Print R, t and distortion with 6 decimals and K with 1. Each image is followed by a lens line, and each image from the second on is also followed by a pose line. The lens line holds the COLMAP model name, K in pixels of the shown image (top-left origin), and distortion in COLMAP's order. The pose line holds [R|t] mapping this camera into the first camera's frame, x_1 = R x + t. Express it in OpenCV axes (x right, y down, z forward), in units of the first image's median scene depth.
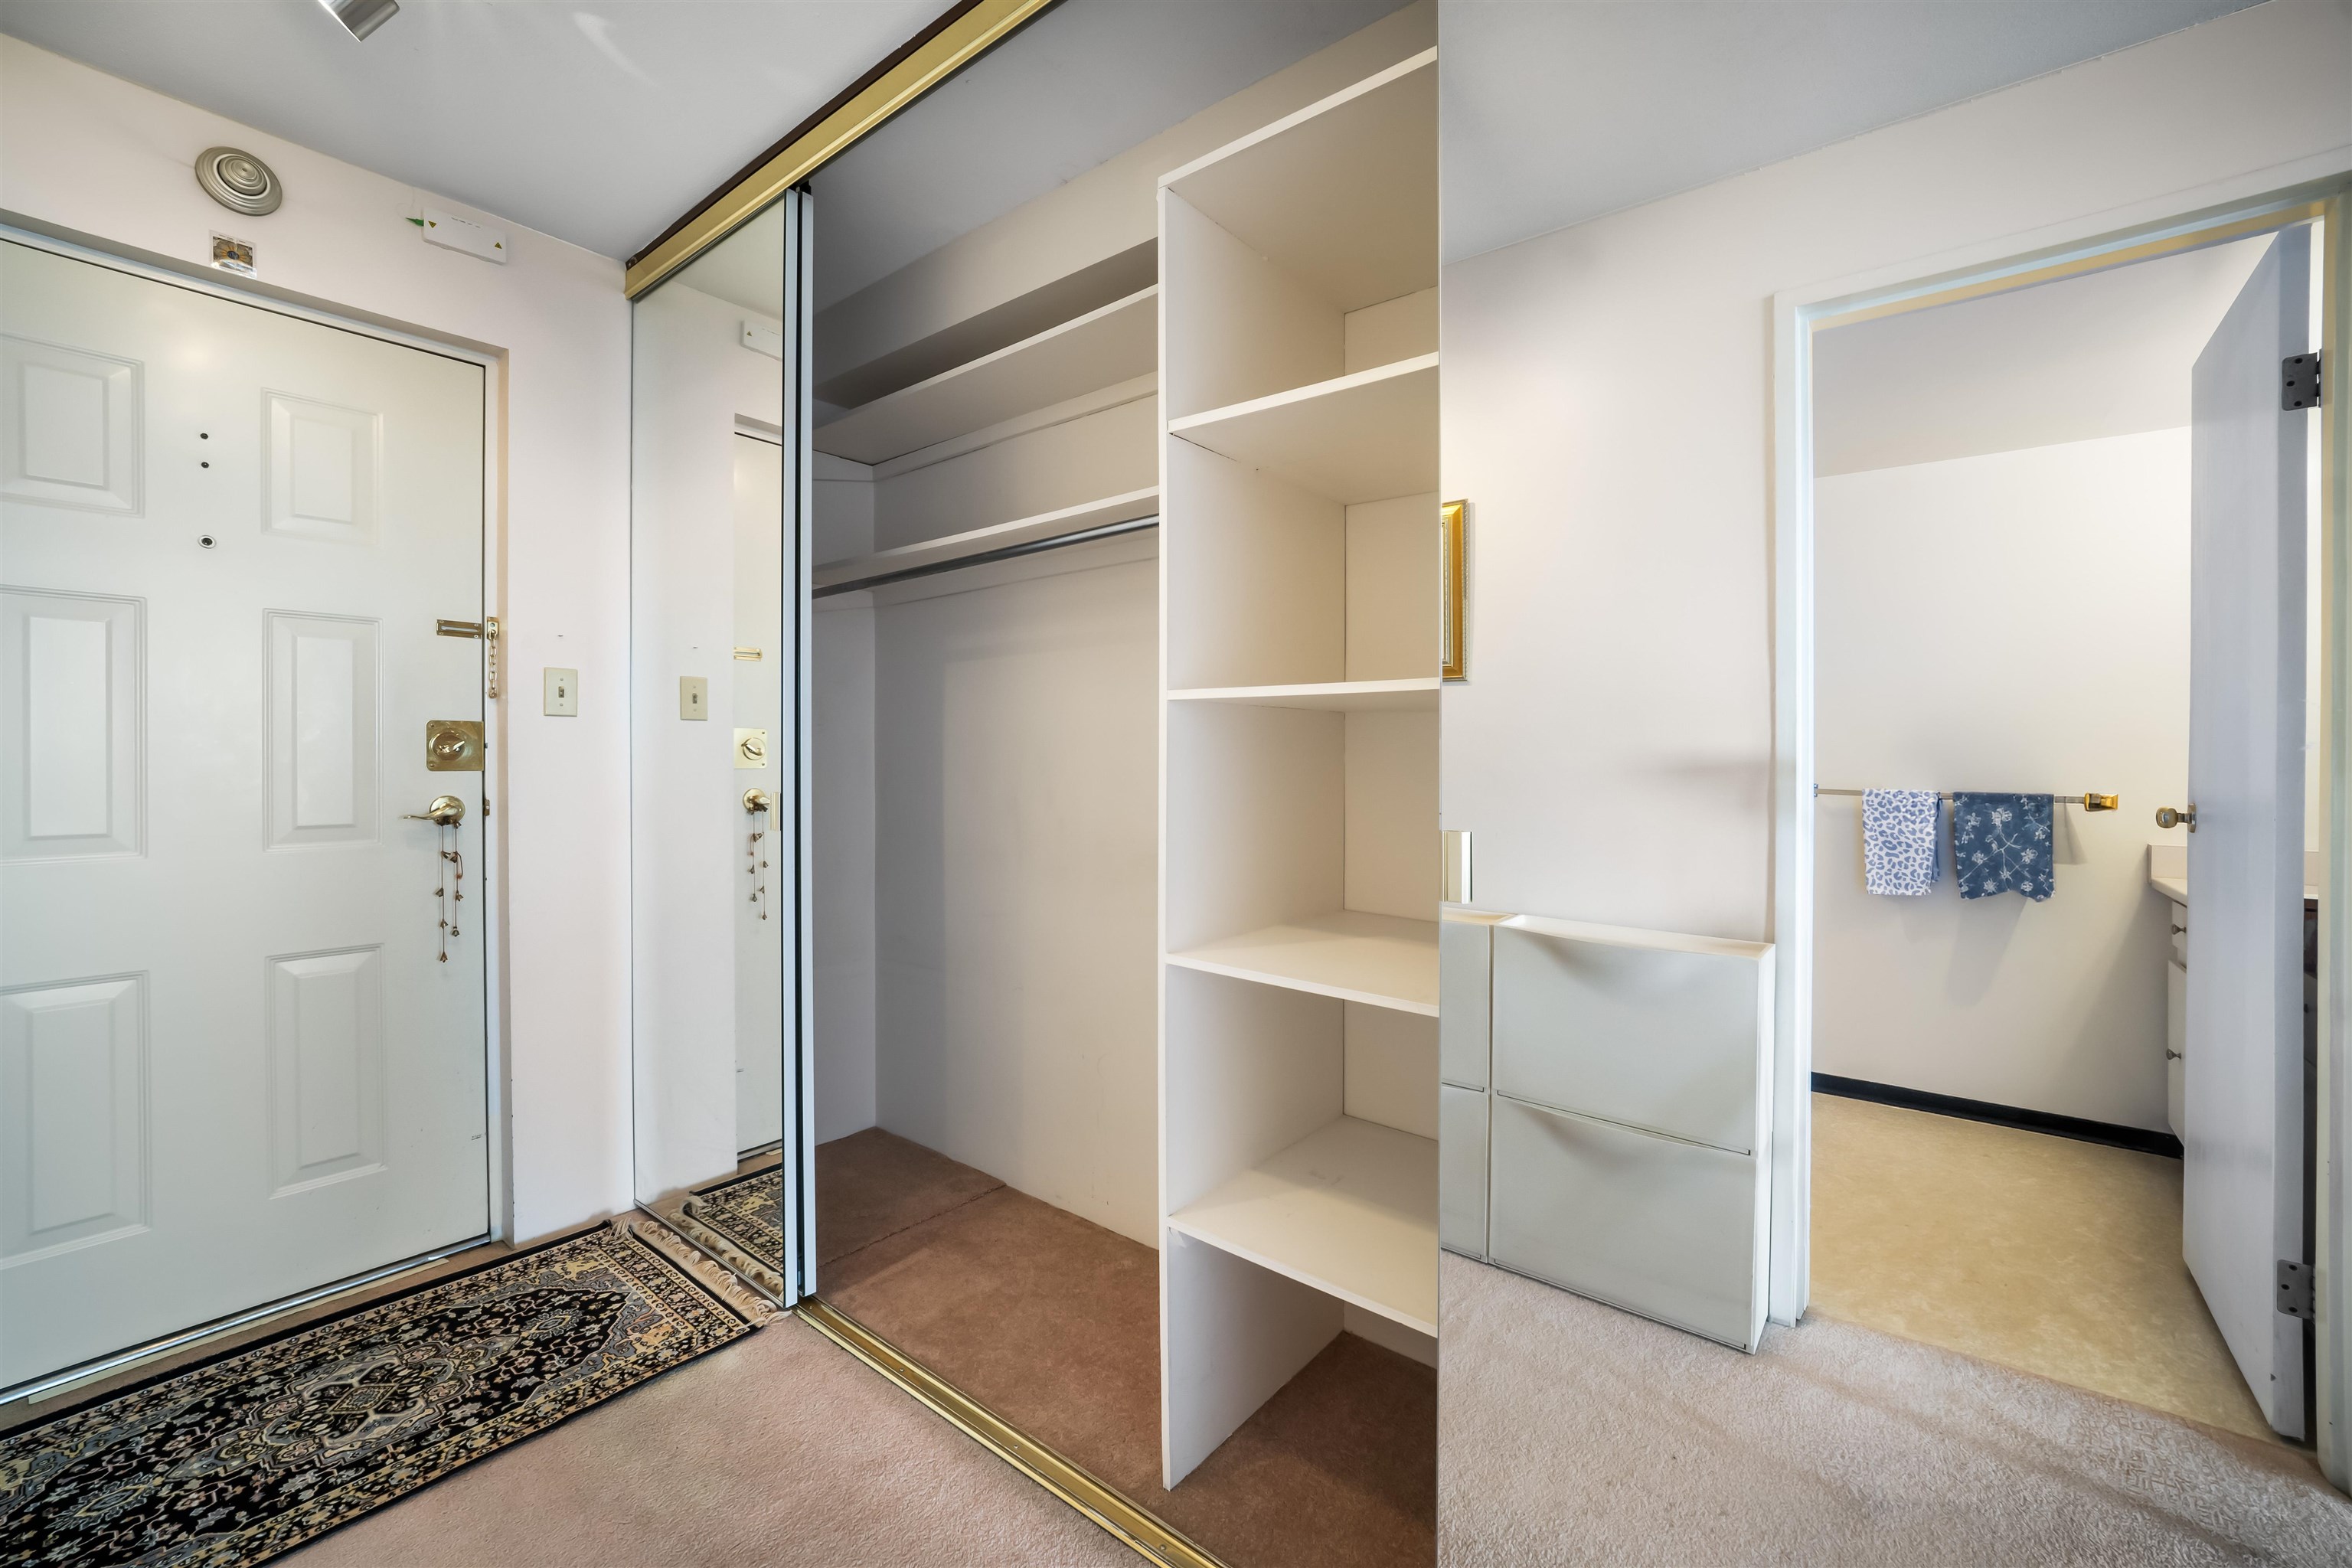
lens RADIAL K [[954.9, 0, 1198.4], [0, 954.9, 764.9], [0, 0, 1]] dist [-0.016396, 0.001365]
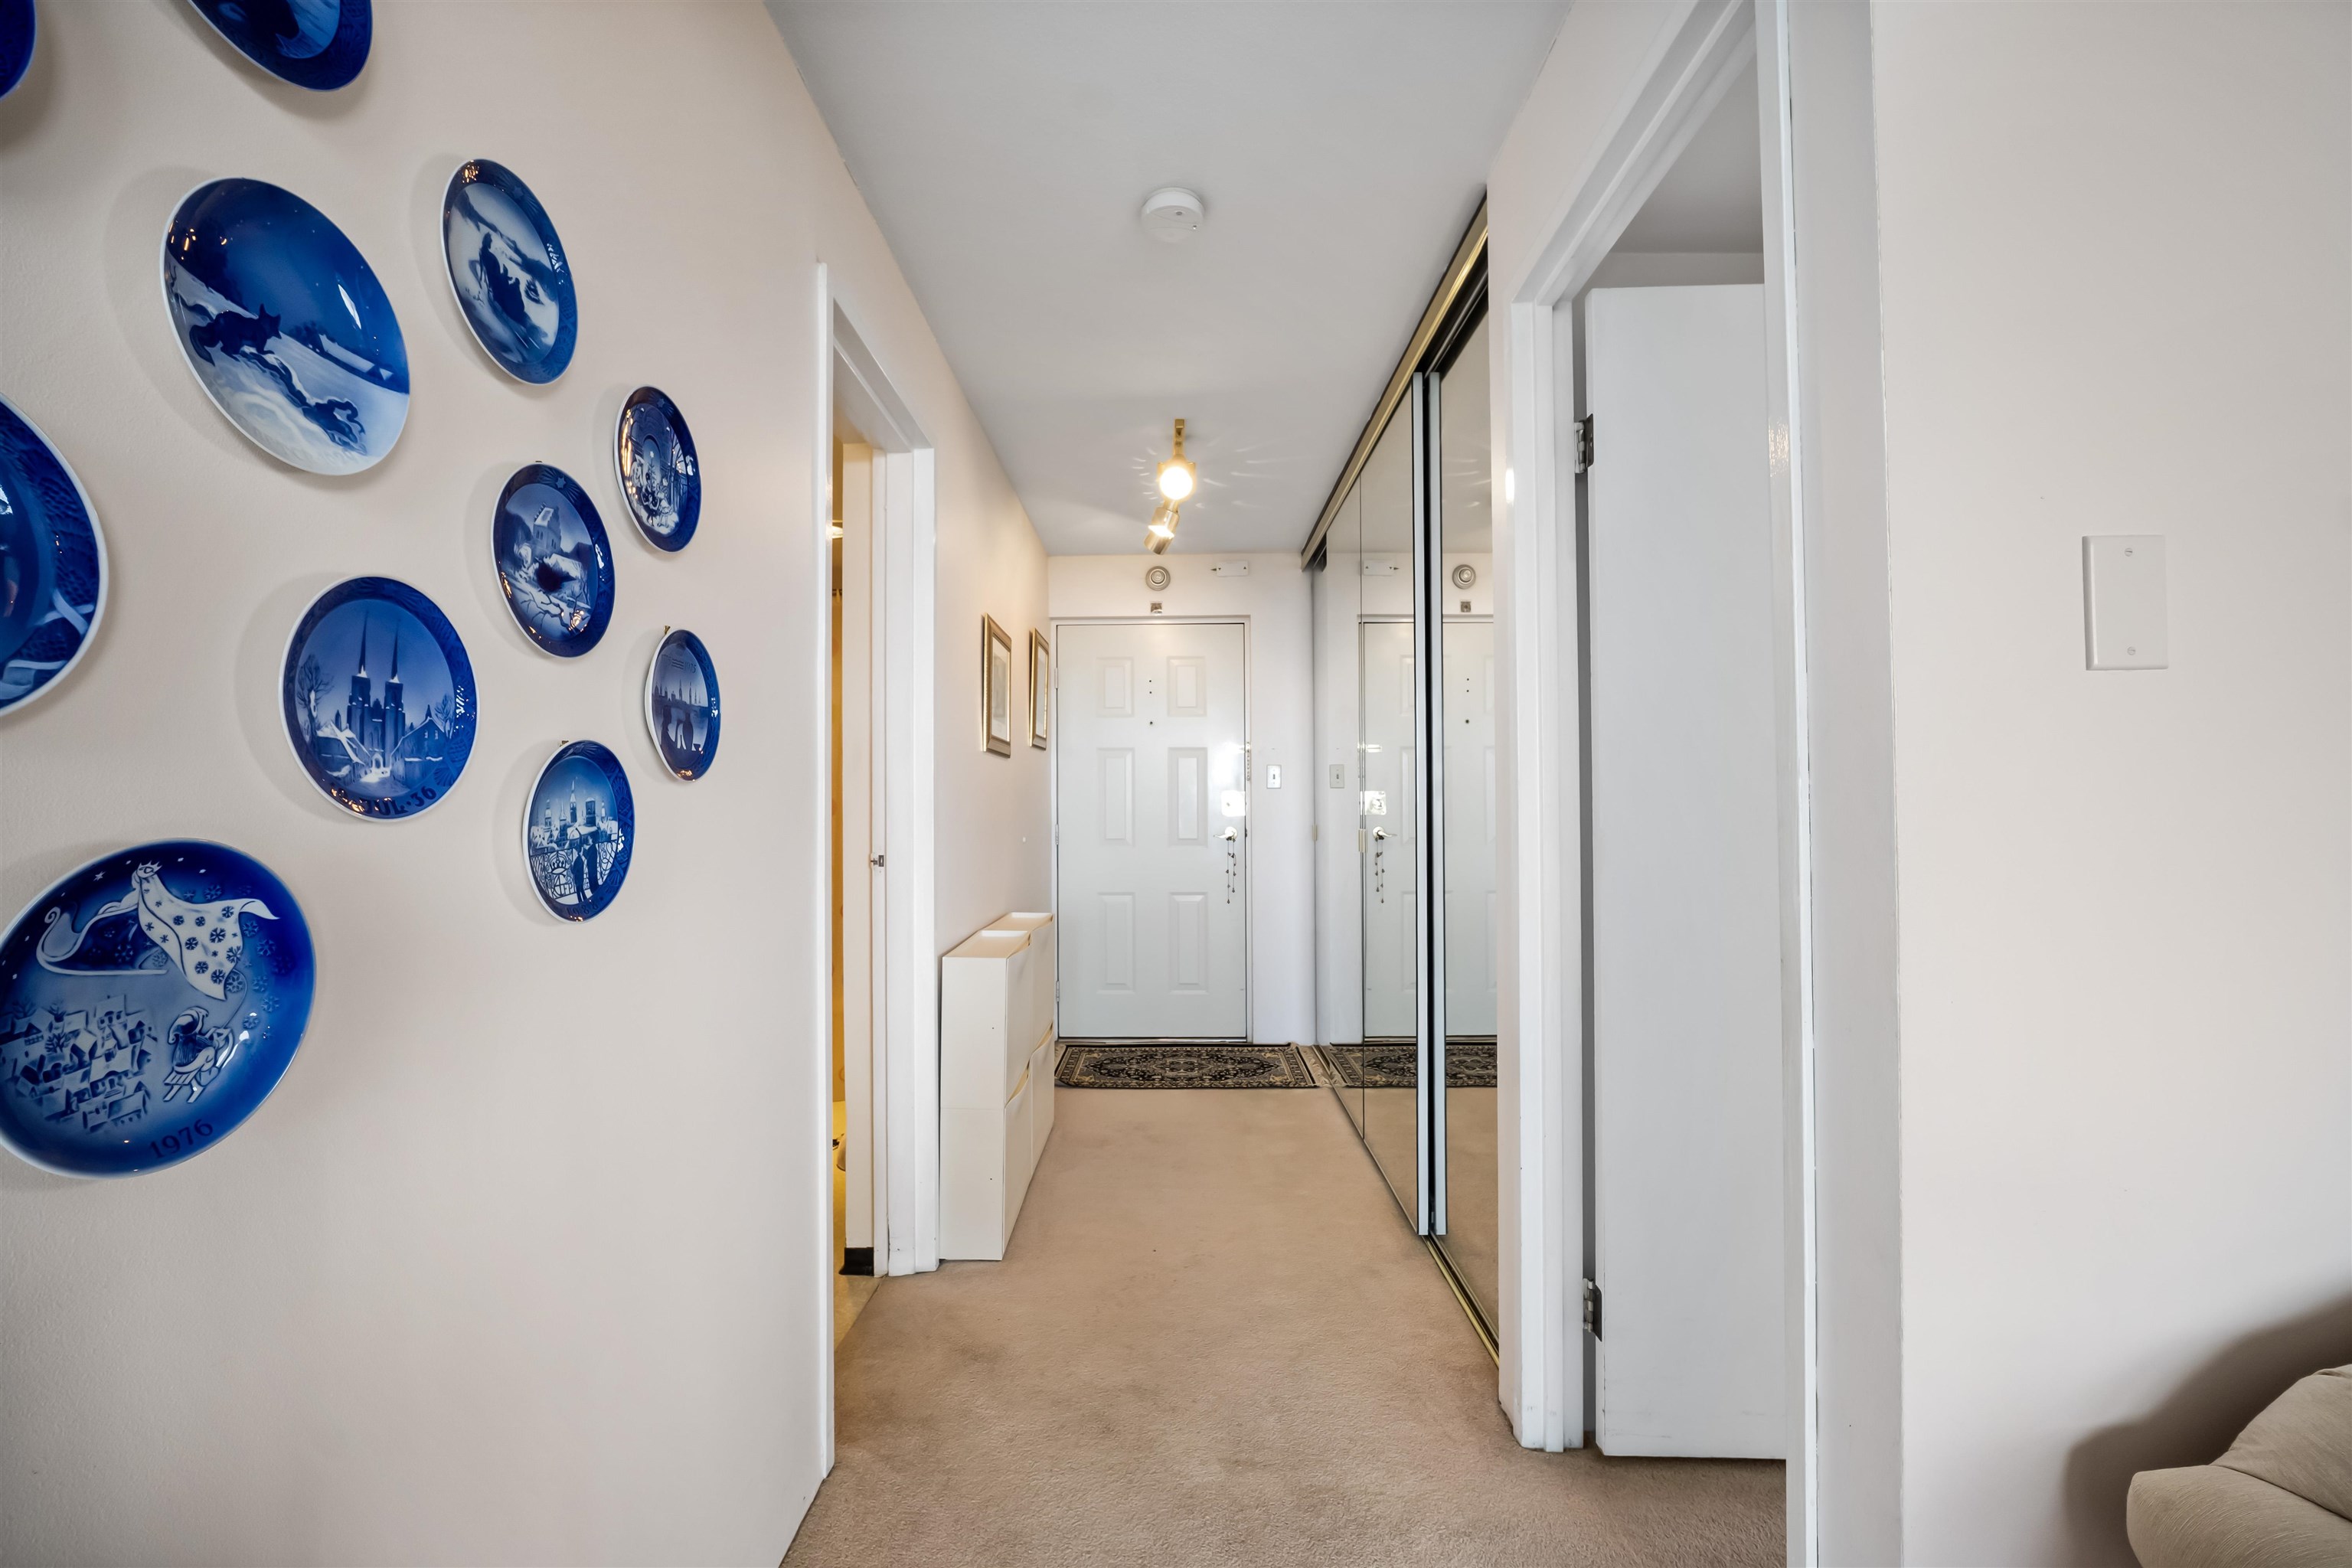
lens RADIAL K [[954.9, 0, 1163.1], [0, 954.9, 800.9], [0, 0, 1]] dist [-0.016396, 0.001365]
pose [[0.617503, -0.009172, -0.786515, 0.973493], [0.001167, 0.999942, -0.010745, -0.004156], [0.786567, 0.005717, 0.617478, -0.551179]]
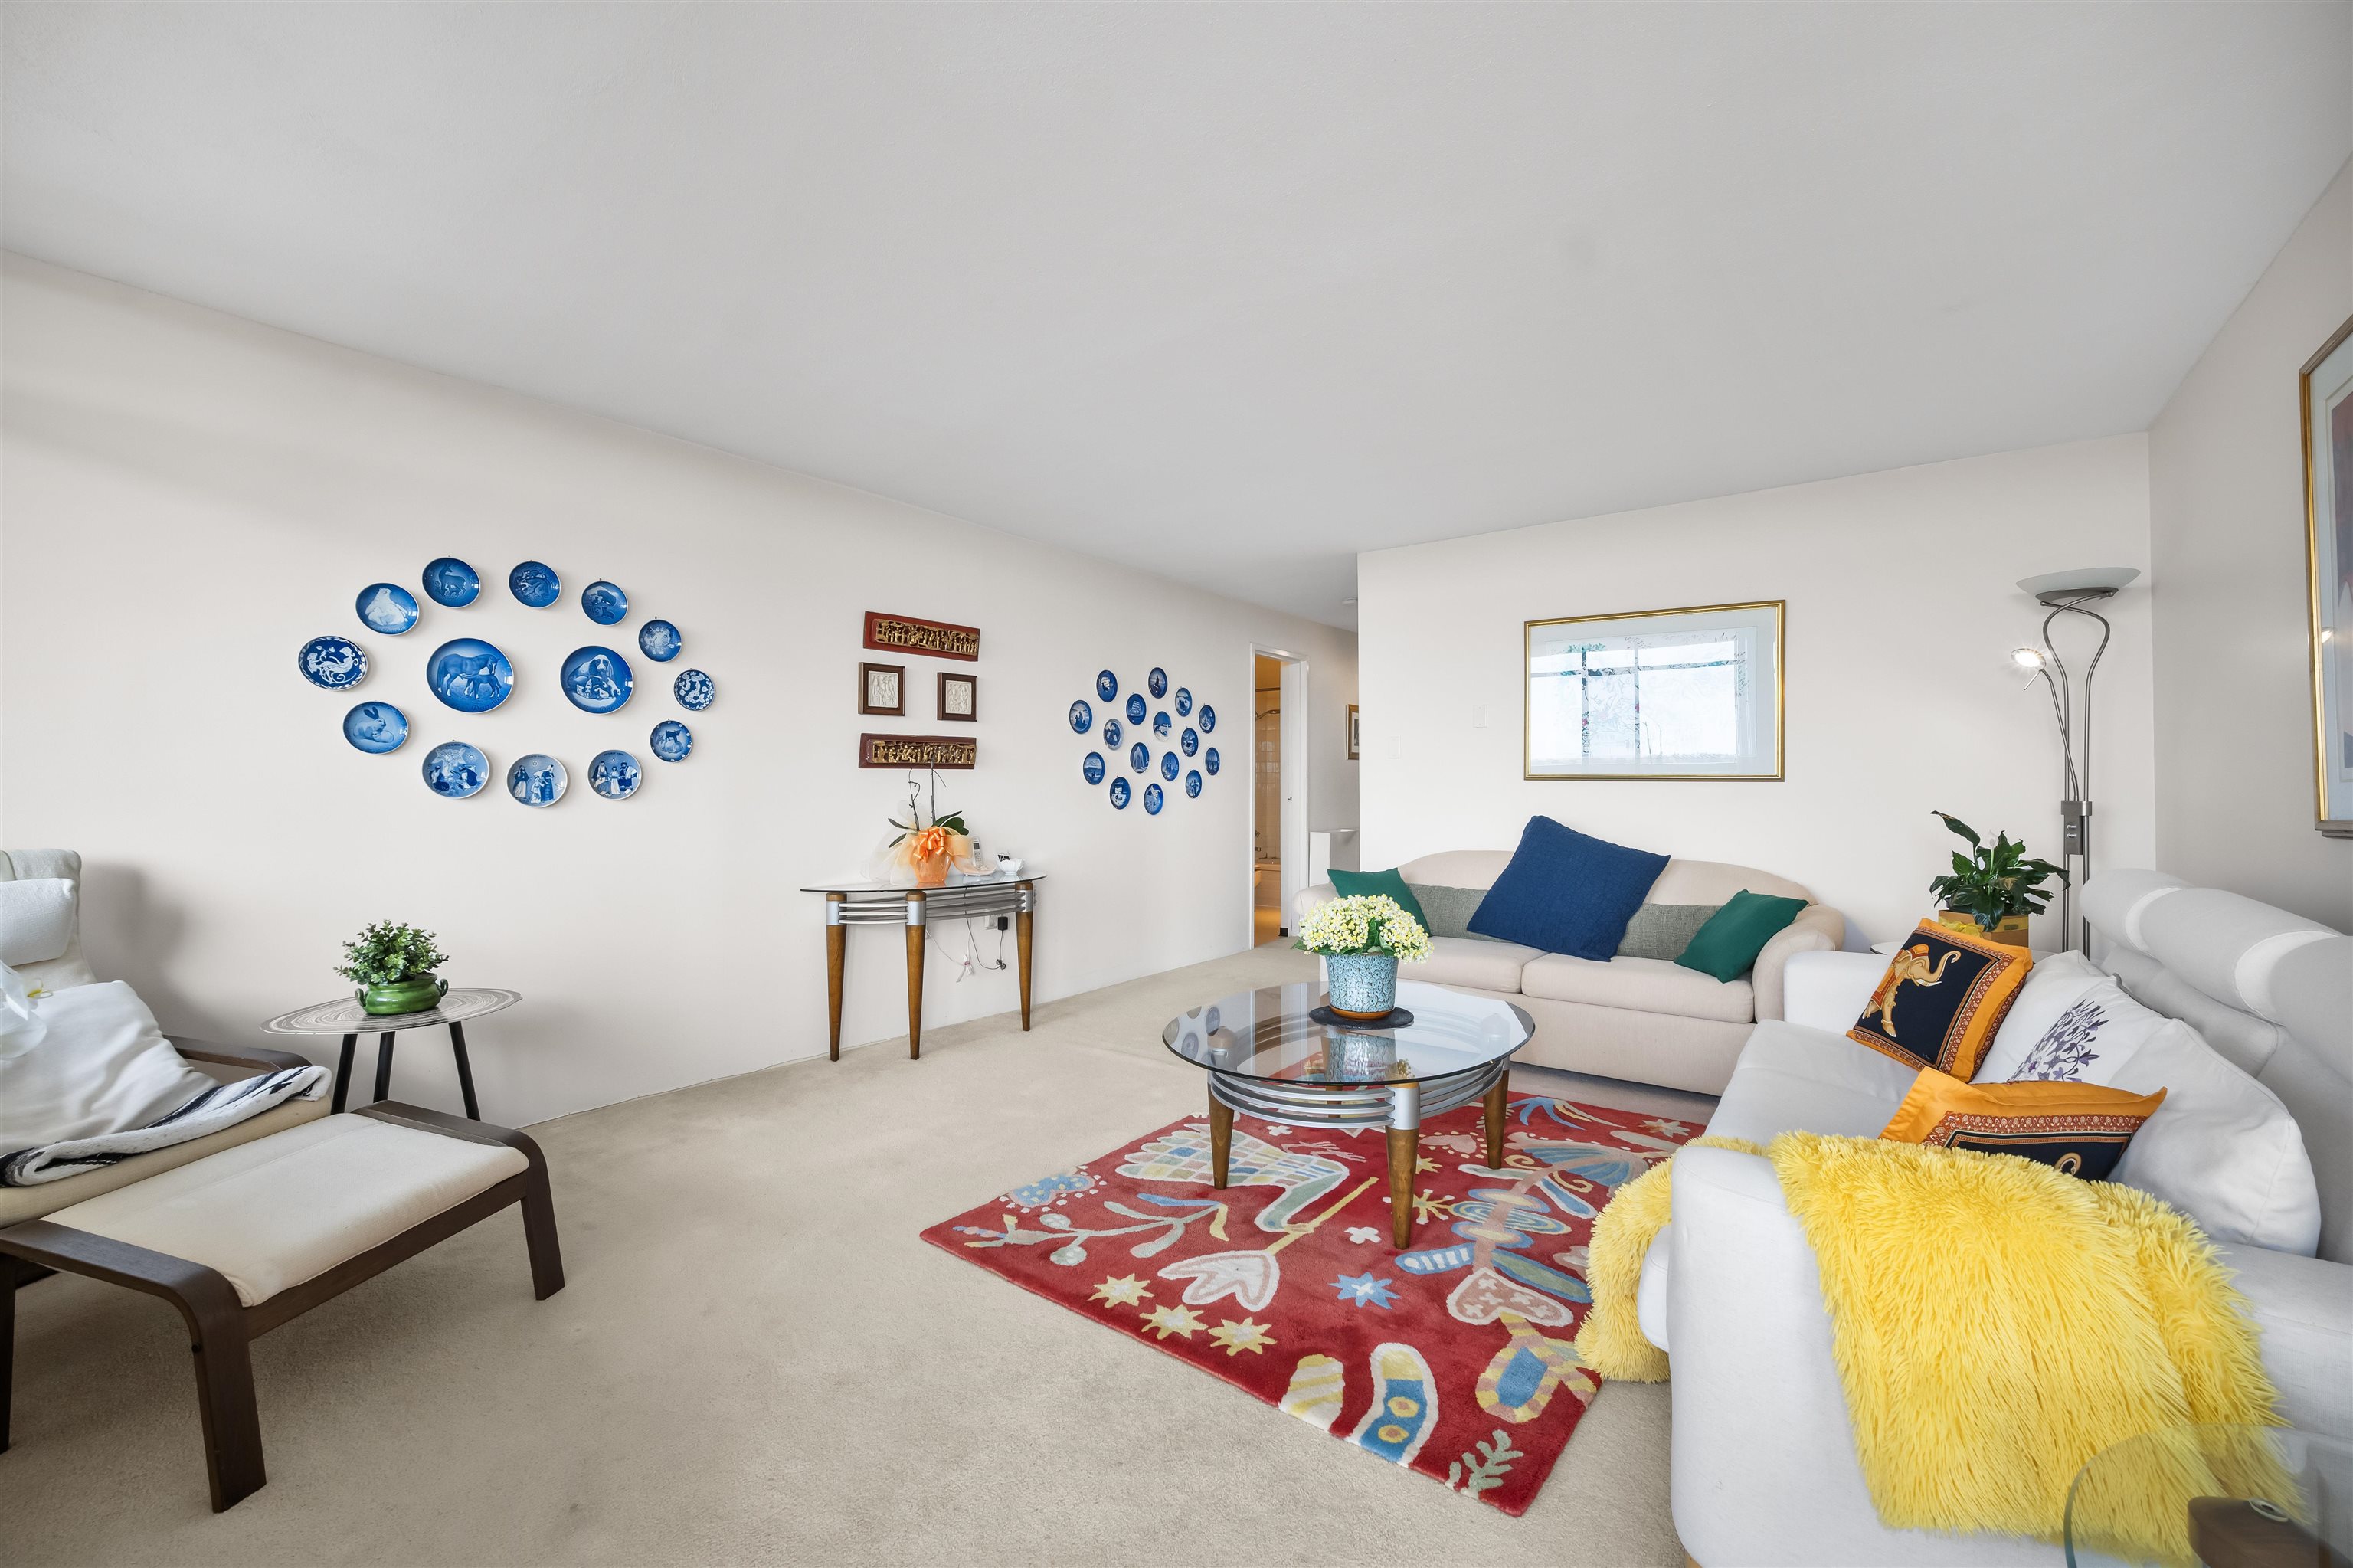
lens RADIAL K [[955.4, 0, 1179.5], [0, 955.4, 774.4], [0, 0, 1]] dist [-0.016396, 0.001365]
pose [[0.023377, -0.009818, -0.999679, 3.995373], [-0.009334, 0.999906, -0.010039, 0.008752], [0.999683, 0.009566, 0.023283, -0.612500]]
